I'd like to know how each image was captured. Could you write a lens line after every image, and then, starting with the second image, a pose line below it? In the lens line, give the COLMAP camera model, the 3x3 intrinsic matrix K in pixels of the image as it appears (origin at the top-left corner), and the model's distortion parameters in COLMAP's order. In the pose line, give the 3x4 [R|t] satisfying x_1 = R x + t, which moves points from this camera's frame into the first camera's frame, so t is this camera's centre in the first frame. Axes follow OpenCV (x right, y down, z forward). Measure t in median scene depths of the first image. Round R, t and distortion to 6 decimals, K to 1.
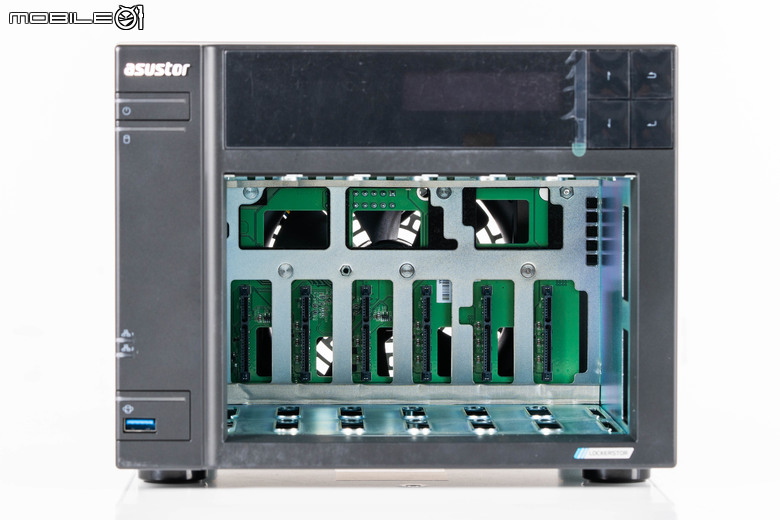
lens RADIAL K [[2997.9, 0, 390.0], [0, 2997.9, 260.0], [0, 0, 1]] dist [0.119823, -0.788086]
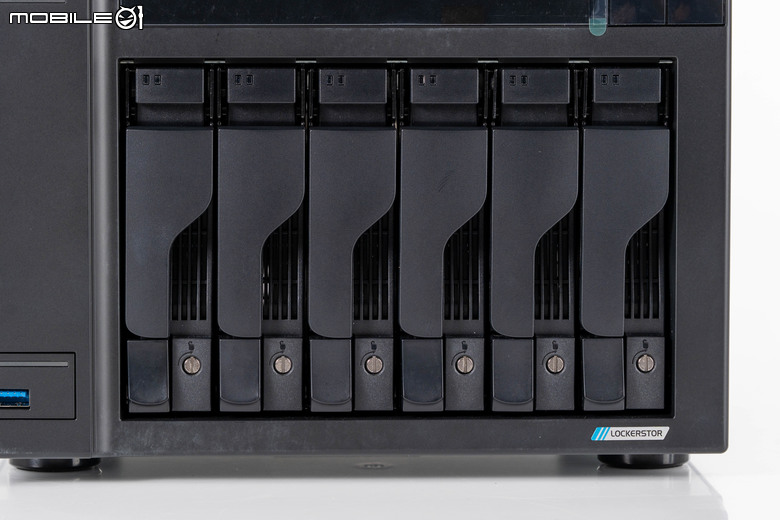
lens RADIAL K [[2997.9, 0, 390.0], [0, 2997.9, 260.0], [0, 0, 1]] dist [0.119823, -0.788086]
pose [[0.999700, -0.002852, 0.024328, -0.006629], [0.002298, 0.999739, 0.022751, 0.003923], [-0.024387, -0.022689, 0.999445, 0.254761]]
